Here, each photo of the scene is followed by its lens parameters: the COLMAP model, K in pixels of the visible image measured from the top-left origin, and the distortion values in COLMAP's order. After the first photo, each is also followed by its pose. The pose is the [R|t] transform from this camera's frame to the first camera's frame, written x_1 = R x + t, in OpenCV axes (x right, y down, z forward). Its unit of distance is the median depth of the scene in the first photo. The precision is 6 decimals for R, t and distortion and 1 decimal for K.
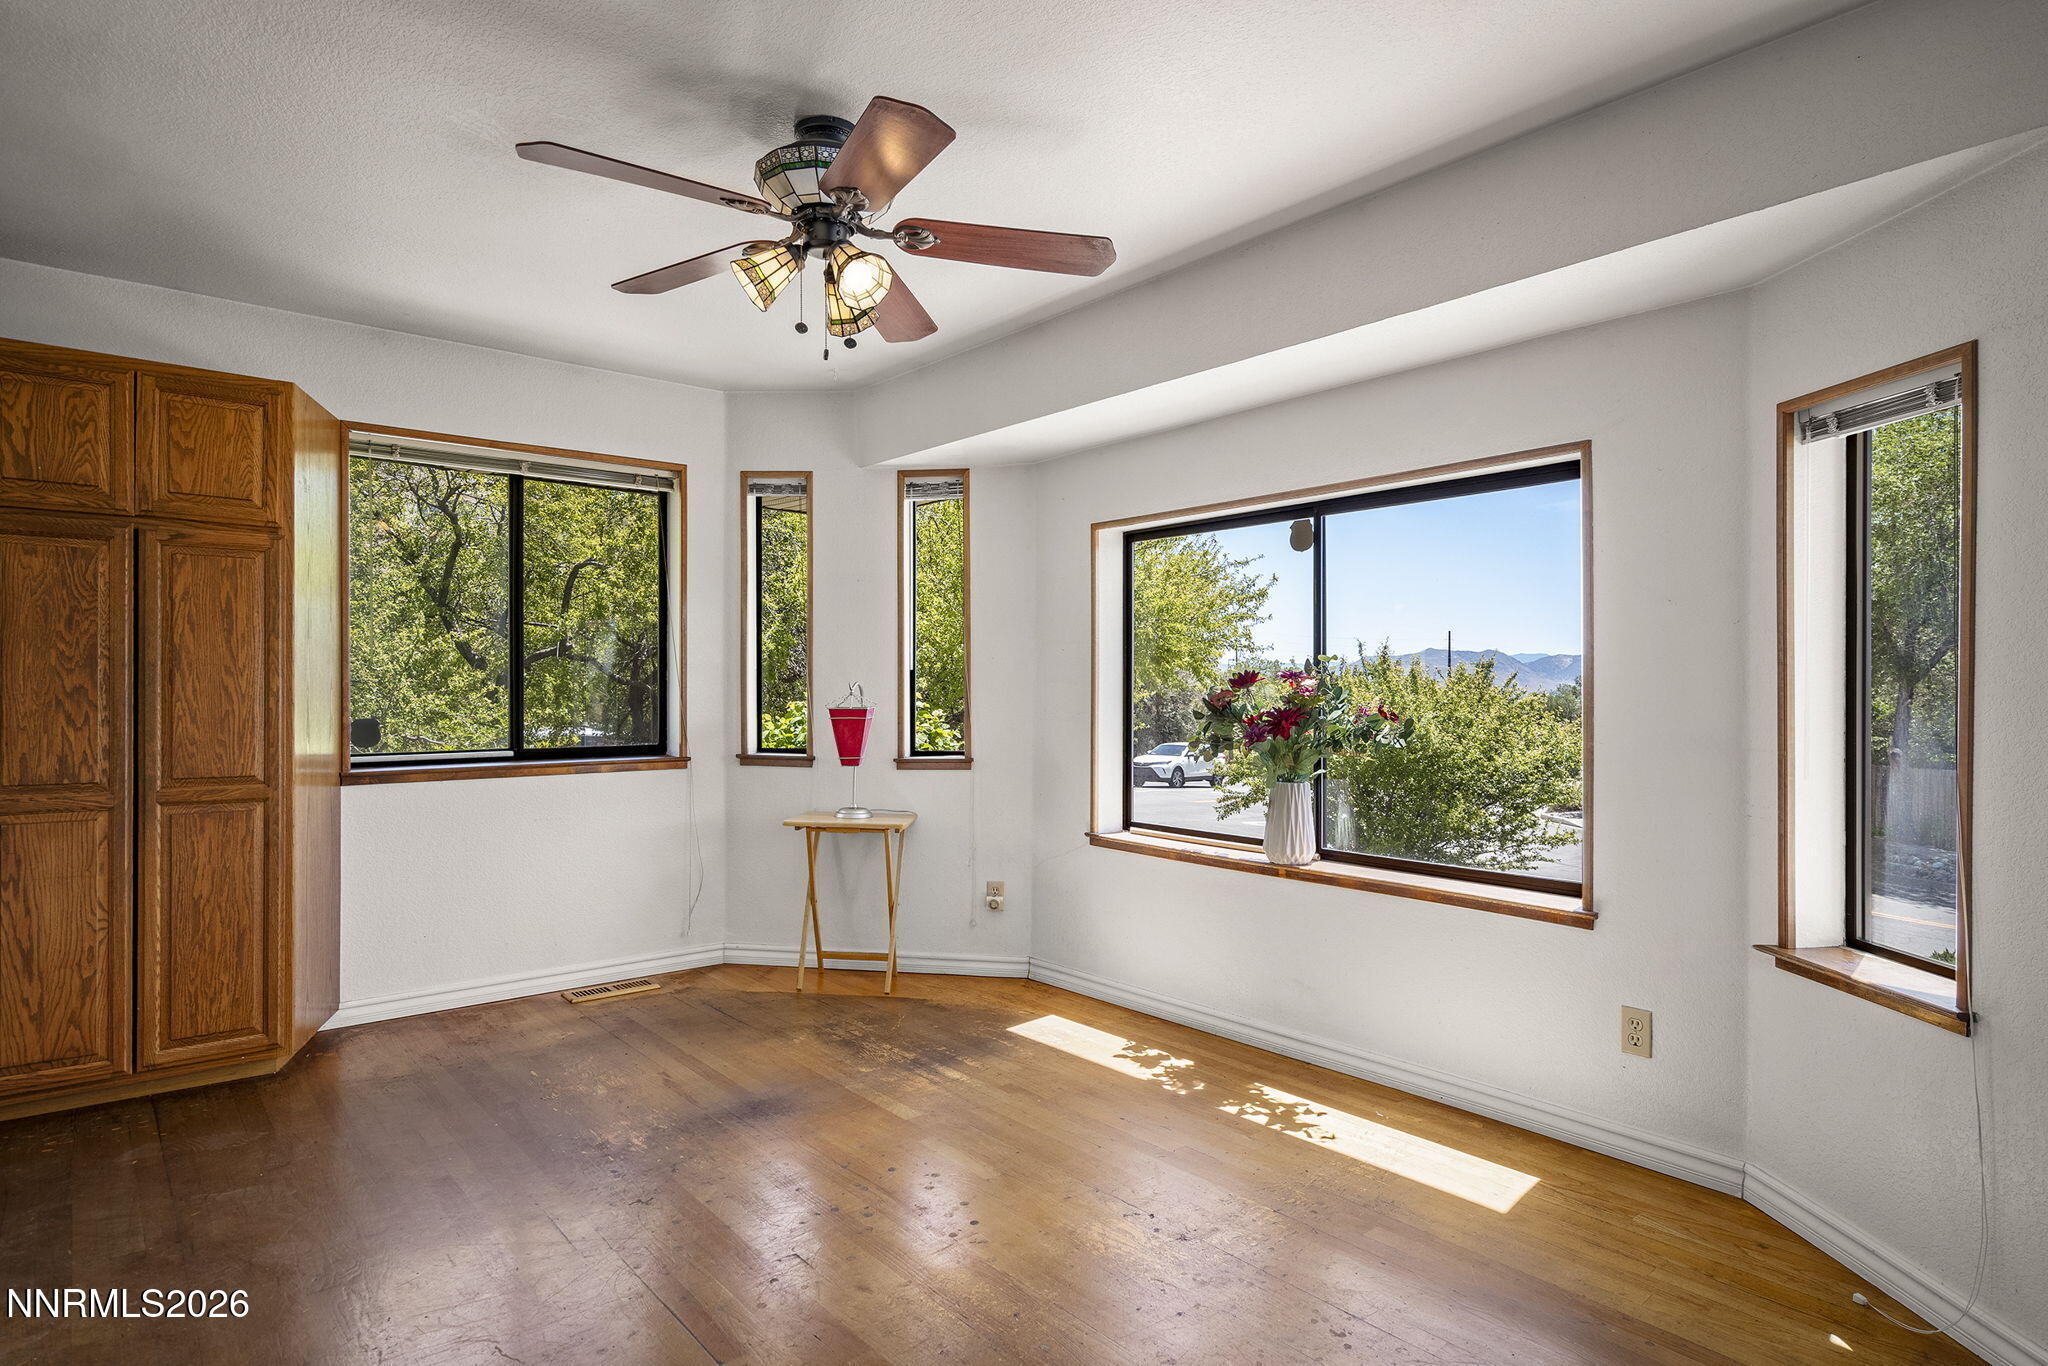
lens RADIAL K [[1080.3, 0, 1028.6], [0, 1080.3, 689.9], [0, 0, 1]] dist [-0.003111, -0.000471]
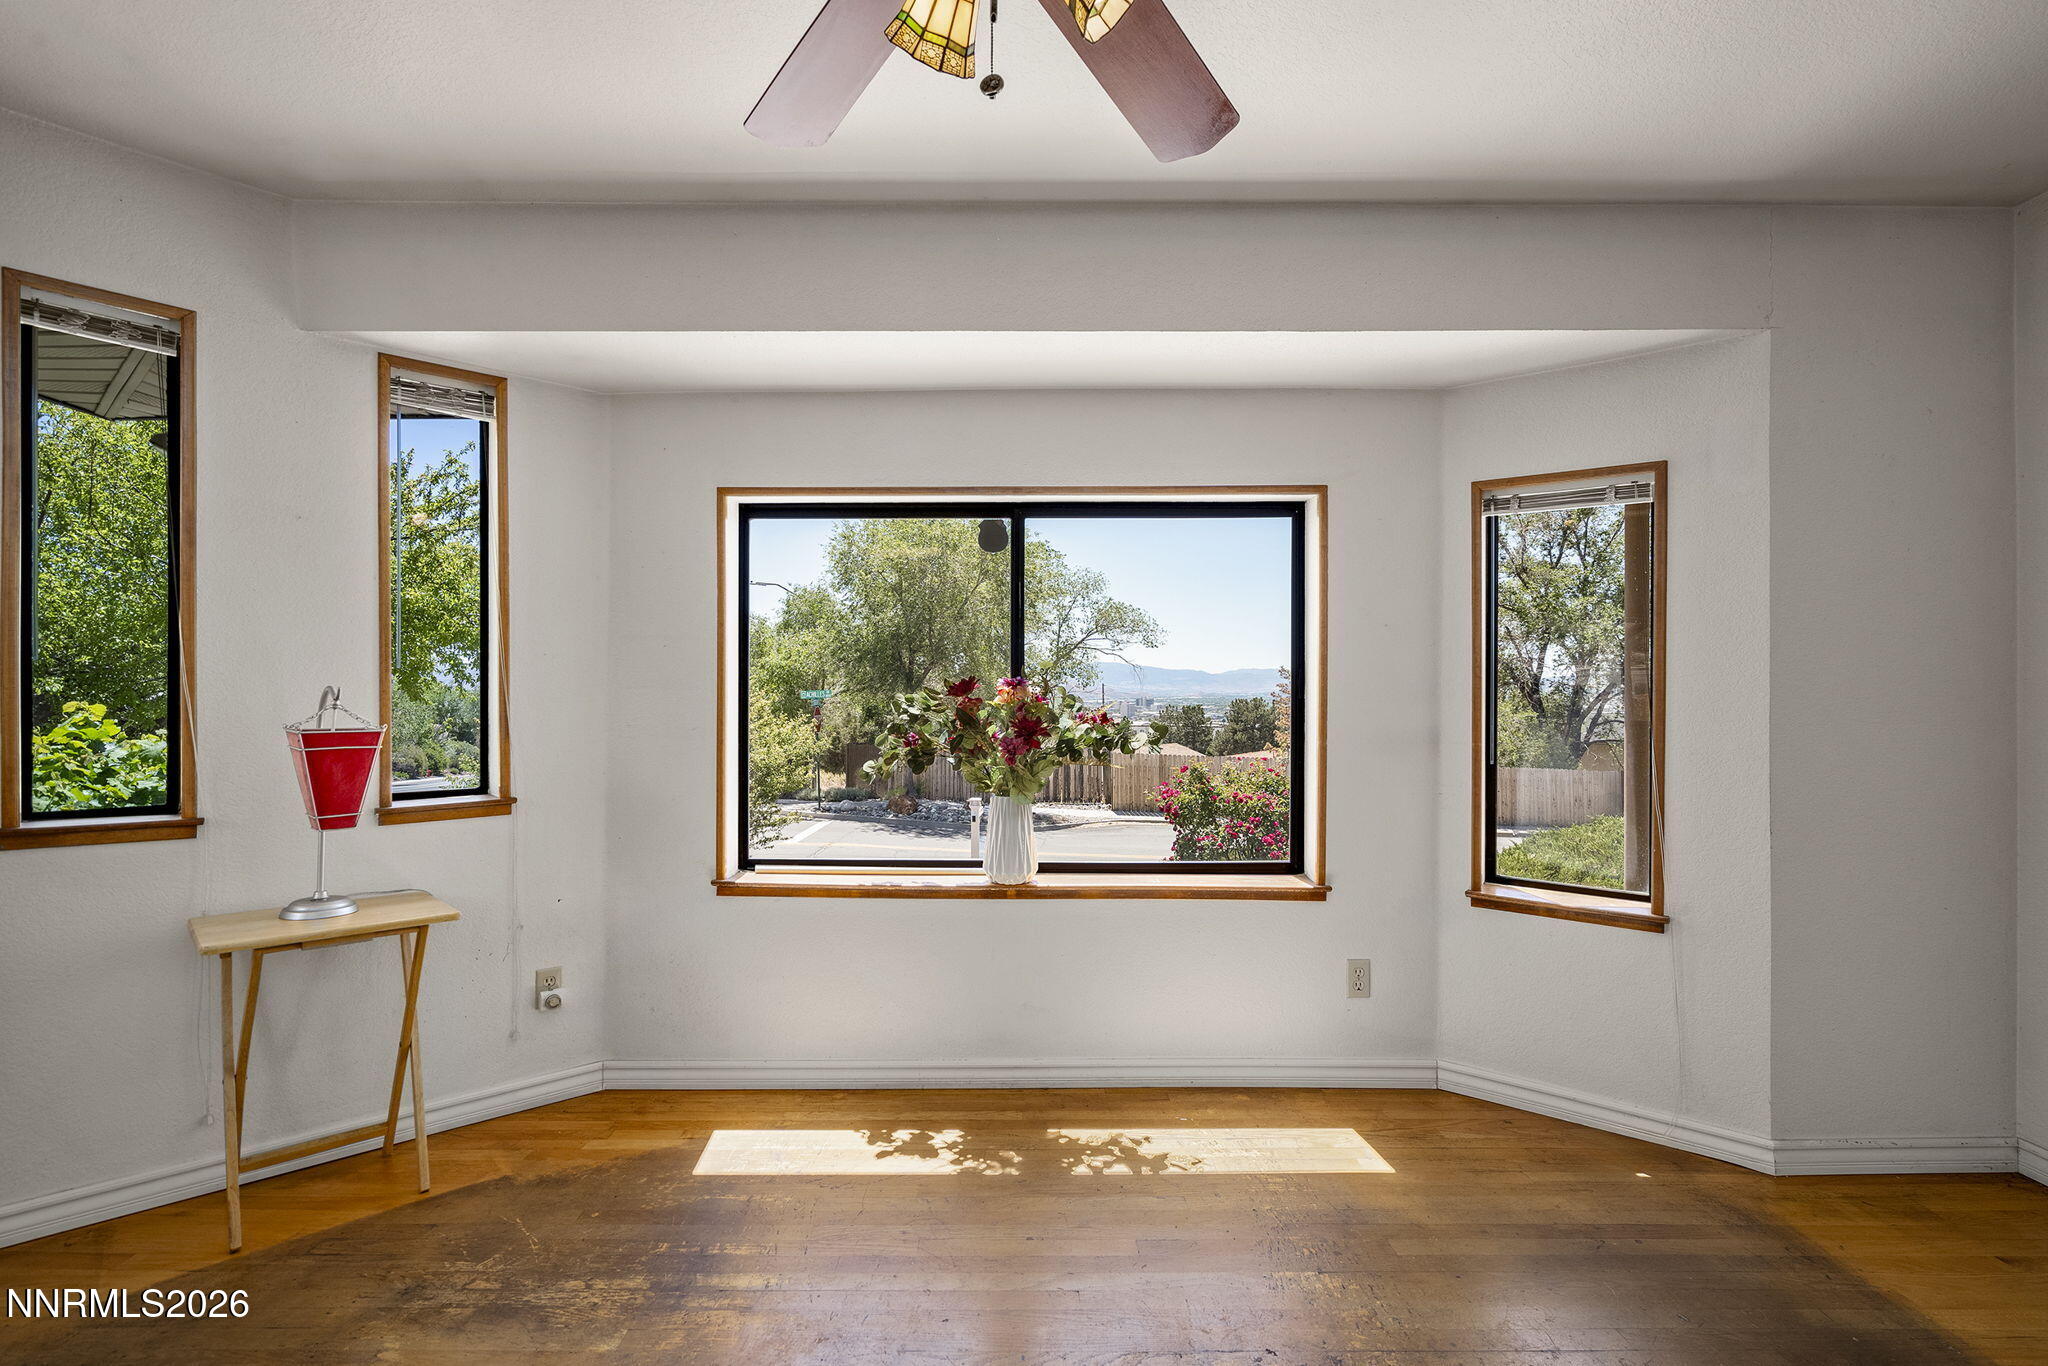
lens RADIAL K [[917.5, 0, 1025.4], [0, 917.5, 688.8], [0, 0, 1]] dist [-0.002775, 0.000661]
pose [[0.653300, 0.002261, 0.757095, -0.362674], [0.001504, 0.999990, -0.004284, -0.004324], [-0.757097, 0.003937, 0.653290, 0.473817]]
